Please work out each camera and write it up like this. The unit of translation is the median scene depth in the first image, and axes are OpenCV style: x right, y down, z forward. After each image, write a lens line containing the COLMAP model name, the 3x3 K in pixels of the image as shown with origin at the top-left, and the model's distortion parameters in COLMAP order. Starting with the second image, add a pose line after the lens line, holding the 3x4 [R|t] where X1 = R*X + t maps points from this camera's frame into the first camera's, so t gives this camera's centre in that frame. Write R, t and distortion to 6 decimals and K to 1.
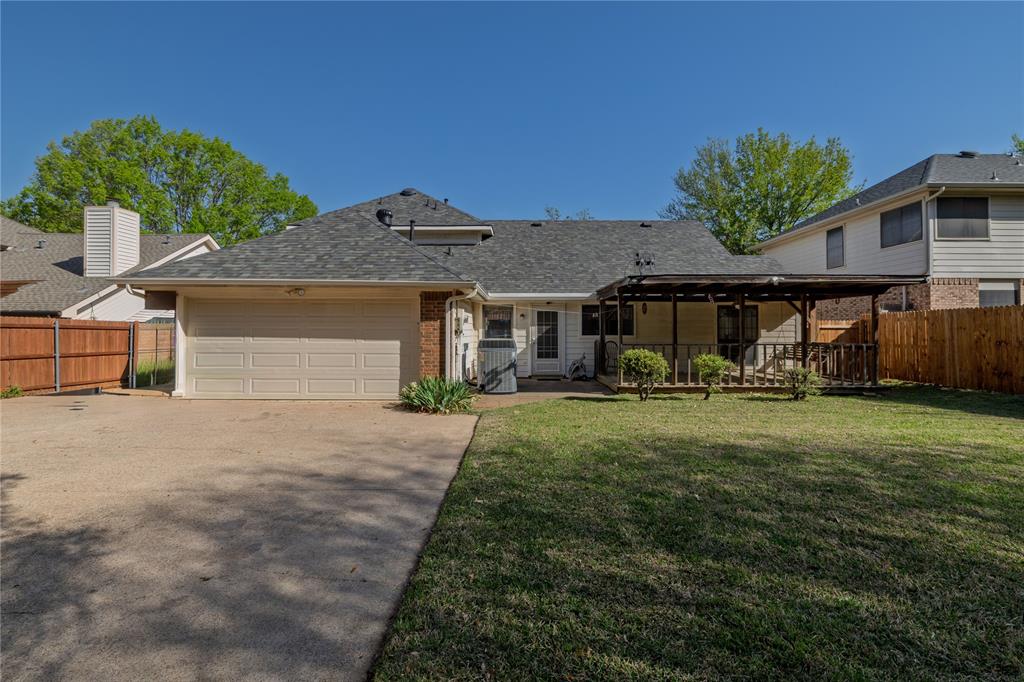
lens RADIAL K [[476.0, 0, 510.9], [0, 476.0, 324.1], [0, 0, 1]] dist [-0.000124, 0.000066]
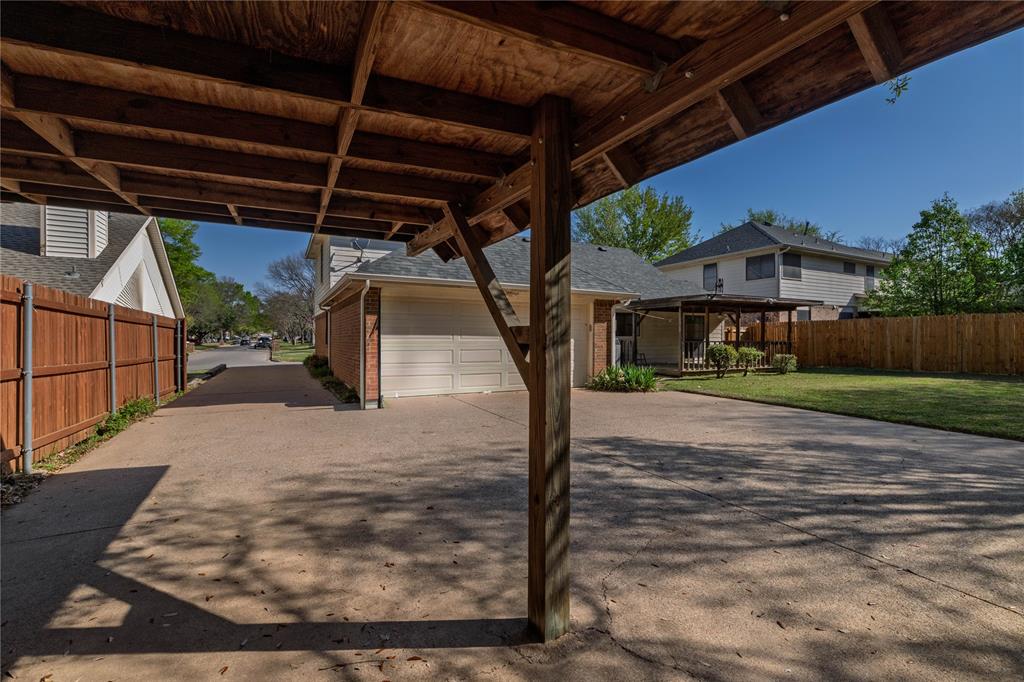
lens RADIAL K [[454.7, 0, 497.9], [0, 454.7, 336.6], [0, 0, 1]] dist [-0.001456, -0.000240]
pose [[0.893065, 0.002269, 0.449922, -0.719408], [-0.012947, 0.999703, 0.020656, 0.006402], [-0.449742, -0.024272, 0.892829, 0.030261]]
